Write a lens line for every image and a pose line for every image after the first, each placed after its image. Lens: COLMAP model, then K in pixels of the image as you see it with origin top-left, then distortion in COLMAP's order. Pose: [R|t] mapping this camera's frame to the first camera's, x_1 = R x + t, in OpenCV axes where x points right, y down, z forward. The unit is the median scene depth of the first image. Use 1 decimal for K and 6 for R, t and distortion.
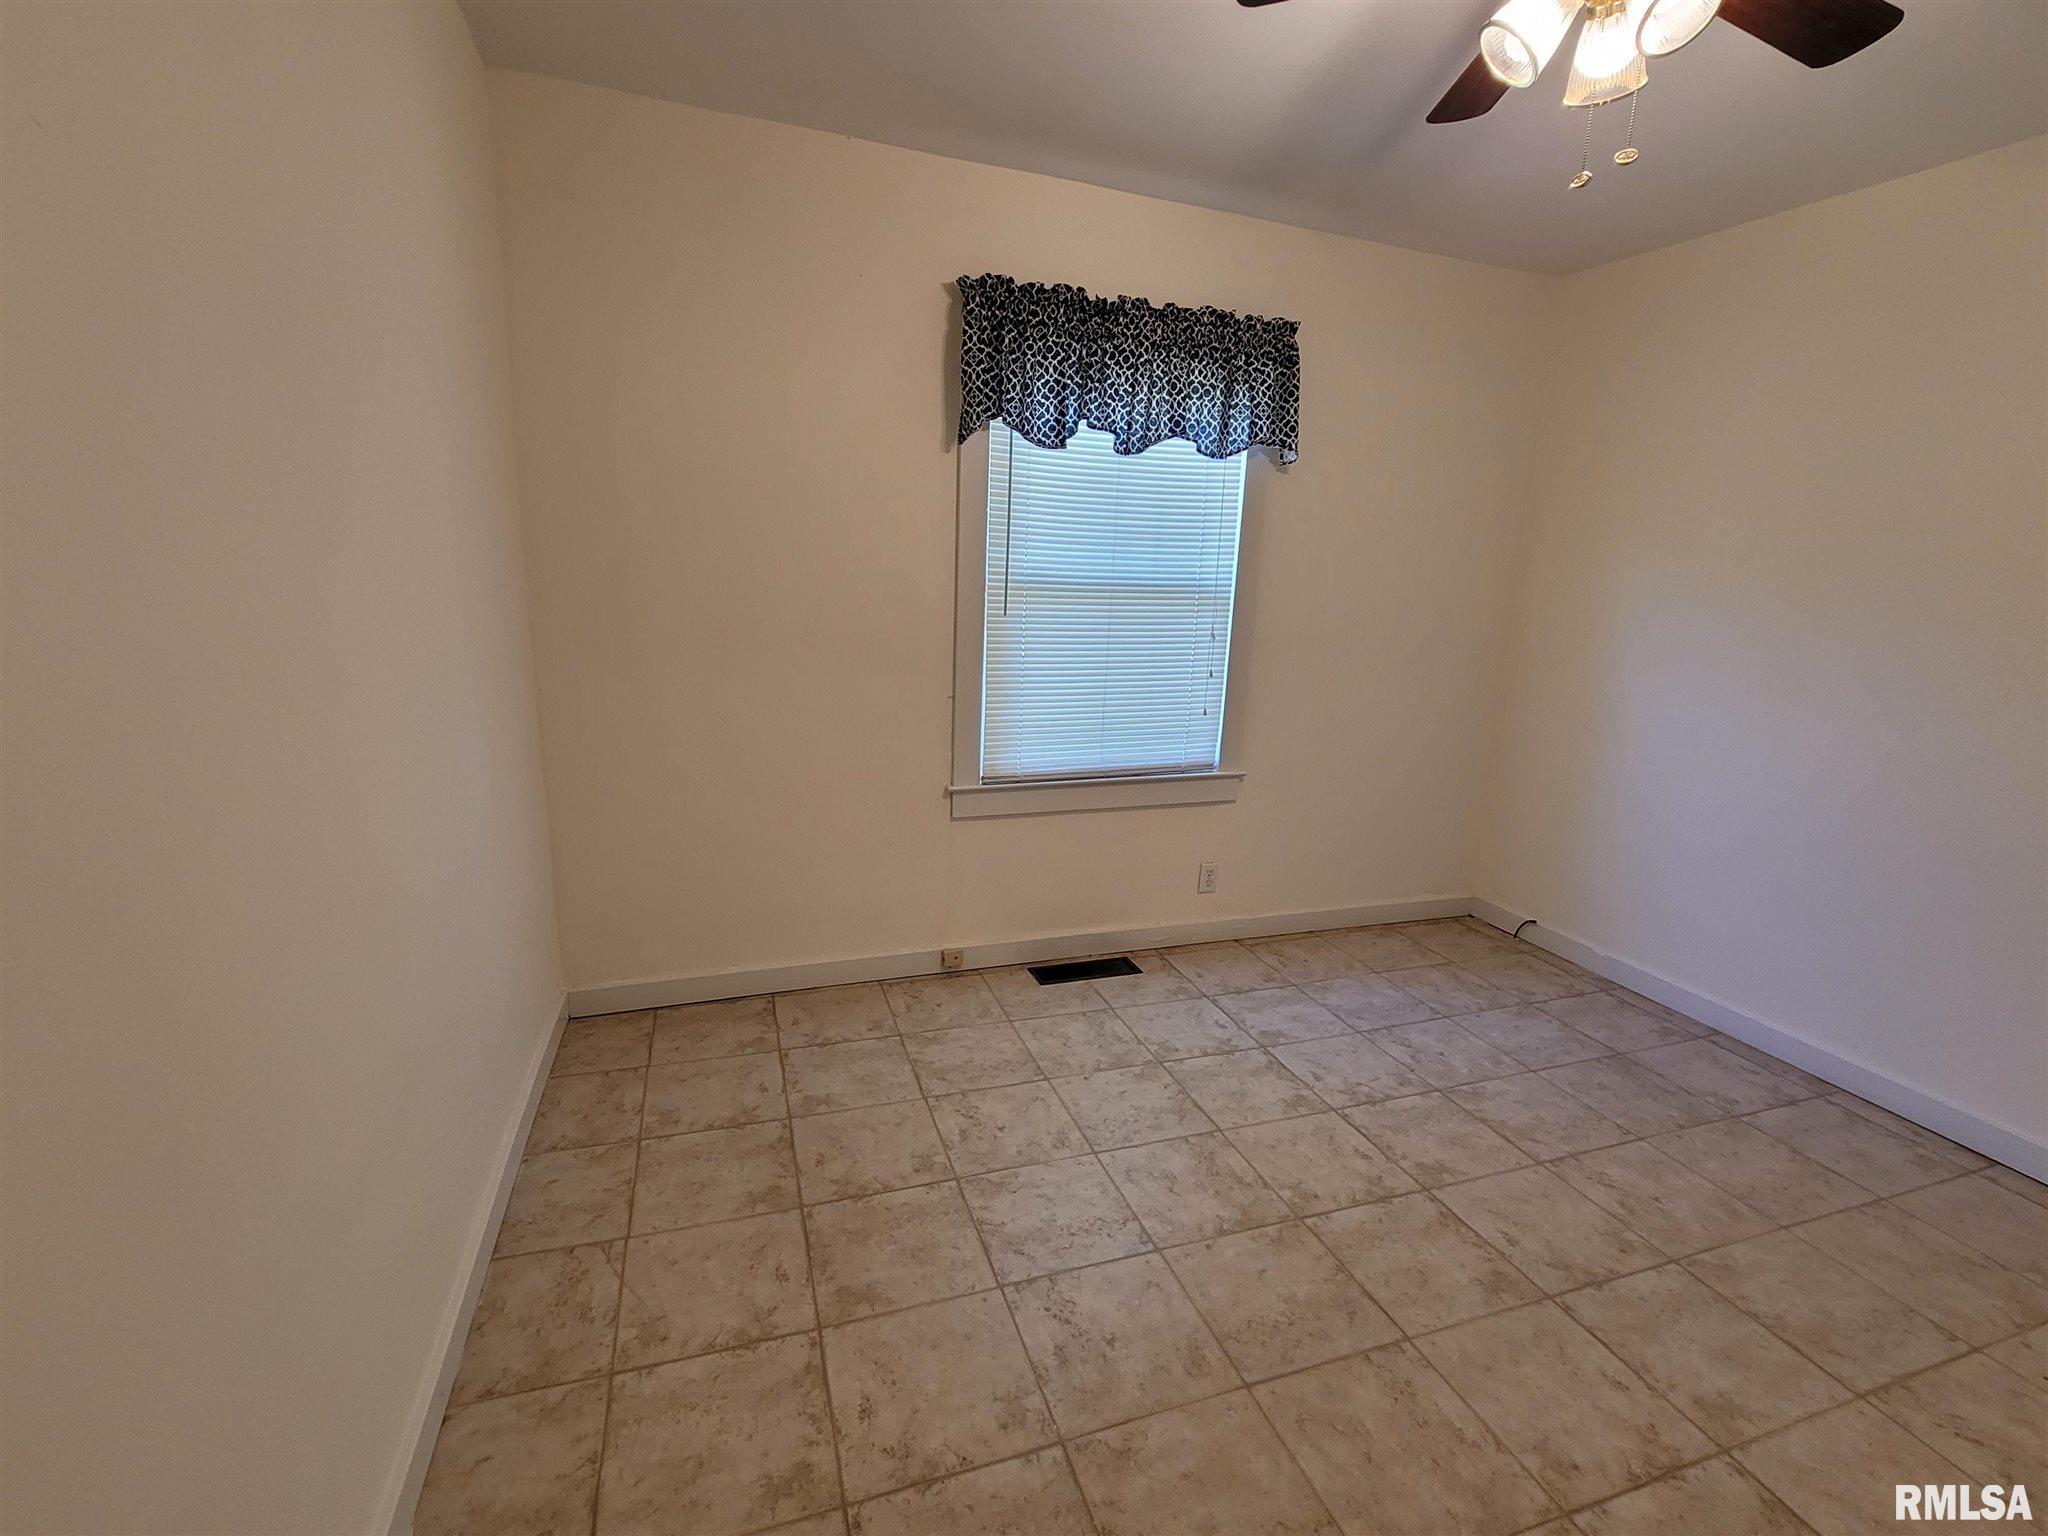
lens RADIAL K [[881.7, 0, 1021.0], [0, 881.7, 807.8], [0, 0, 1]] dist [0.000917, 0.001010]
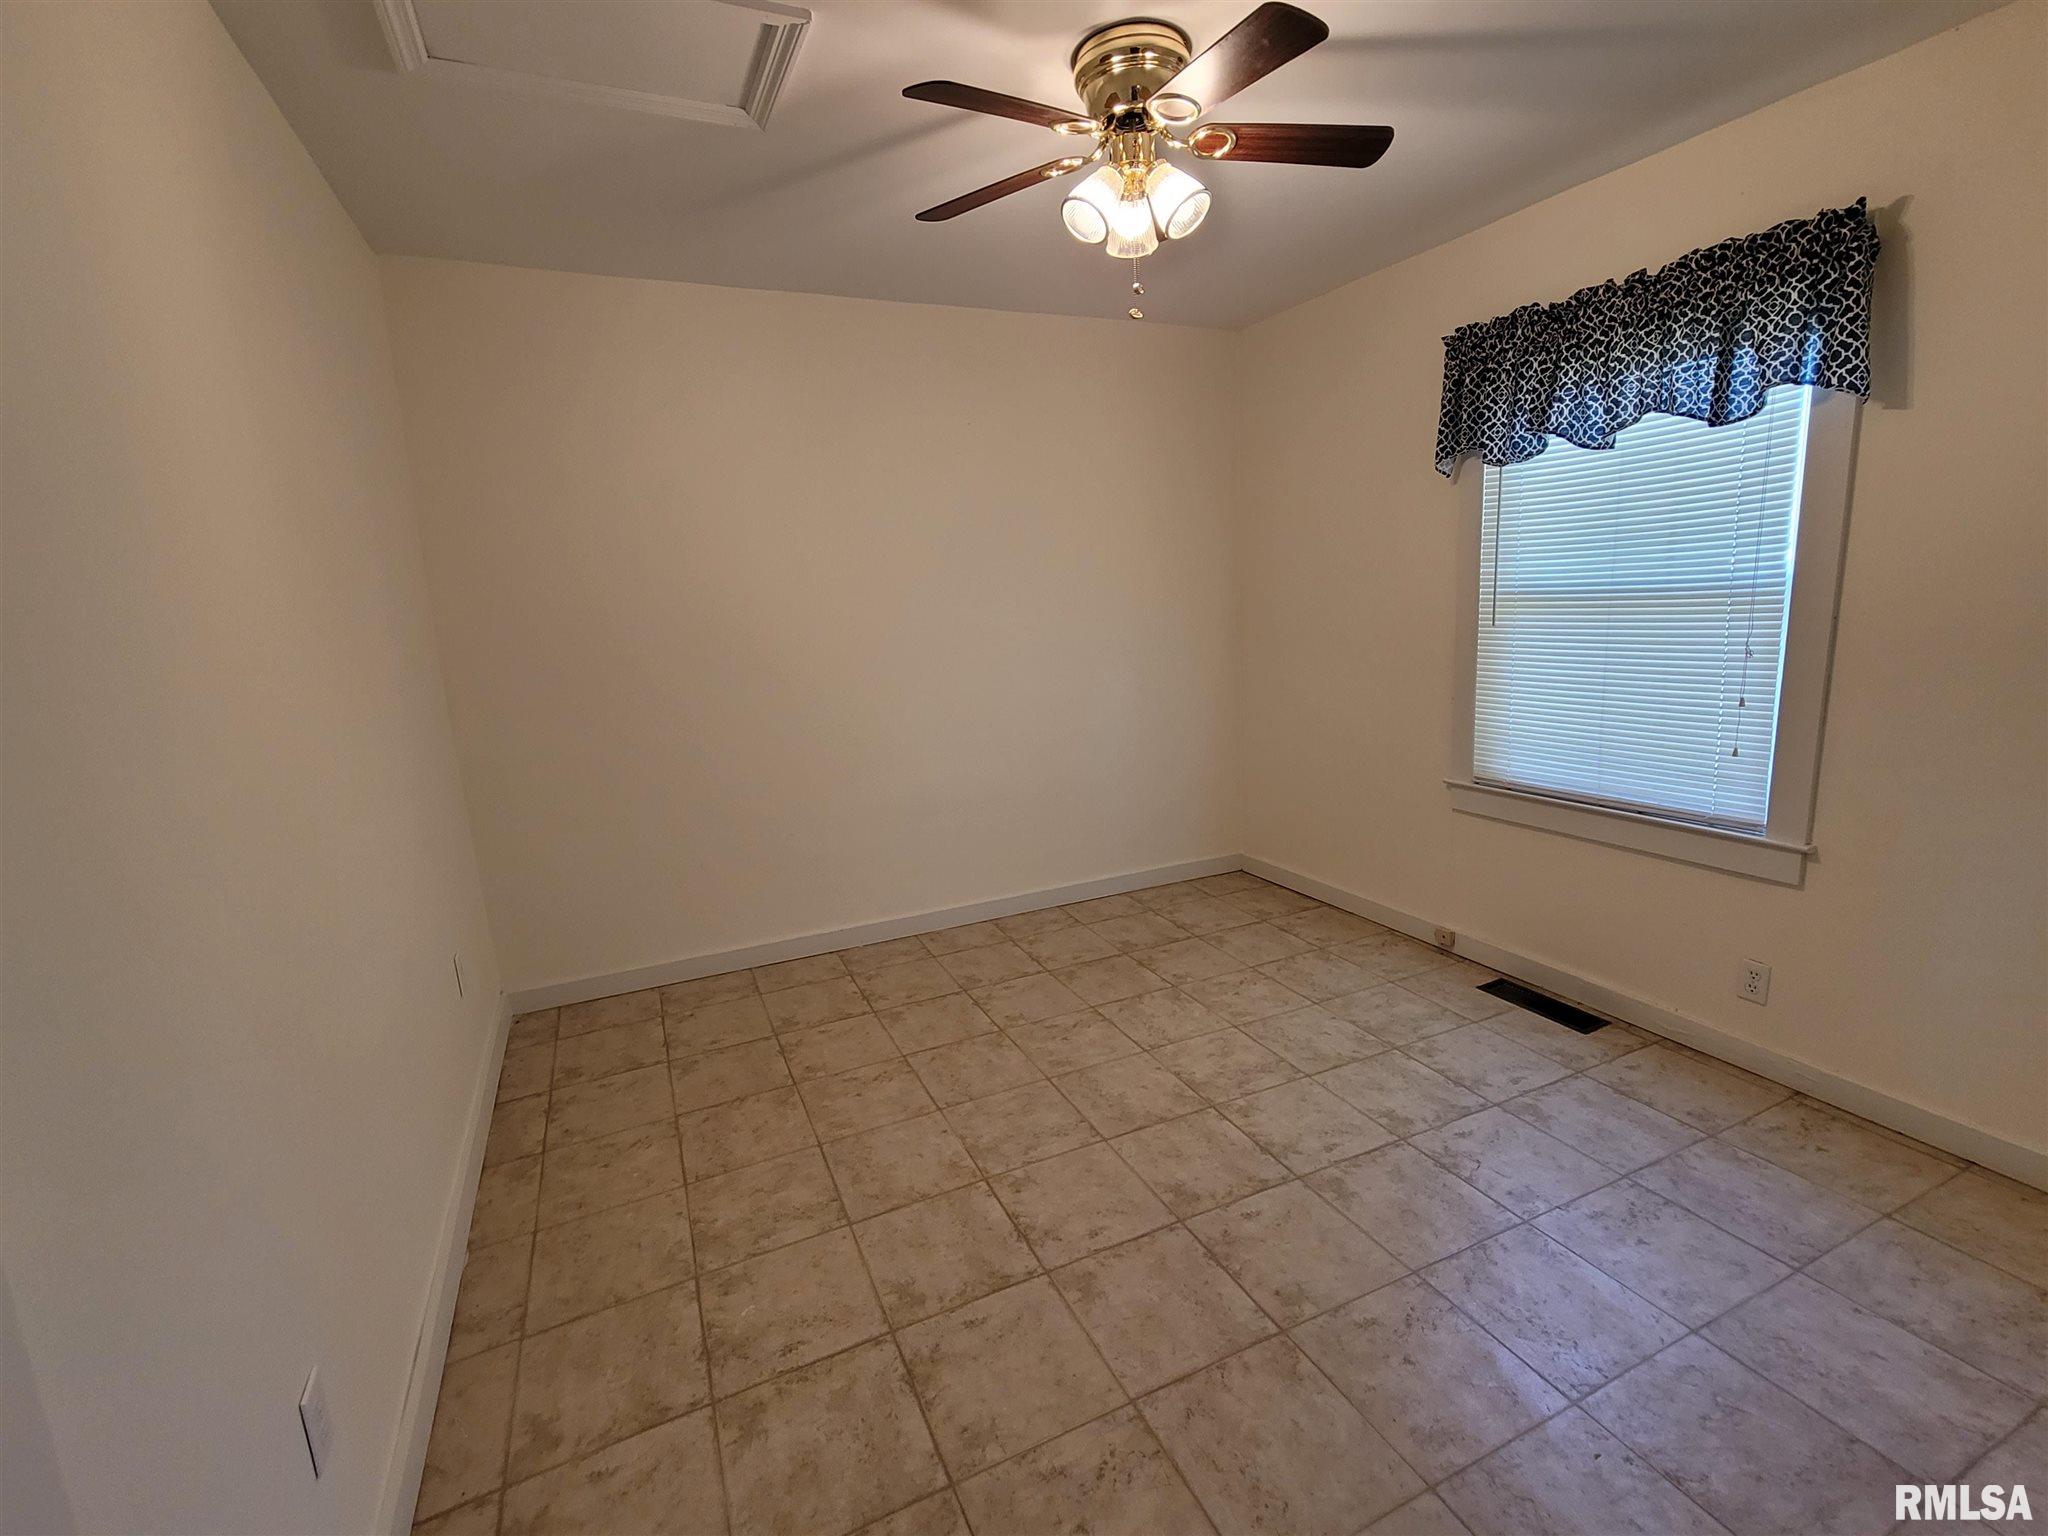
lens RADIAL K [[974.3, 0, 1026.2], [0, 974.3, 771.6], [0, 0, 1]] dist [0.000690, -0.002329]
pose [[0.072225, 0.134865, -0.988228, 1.192295], [-0.222047, 0.968124, 0.115893, -0.055454], [0.972357, 0.211063, 0.099869, 0.405894]]
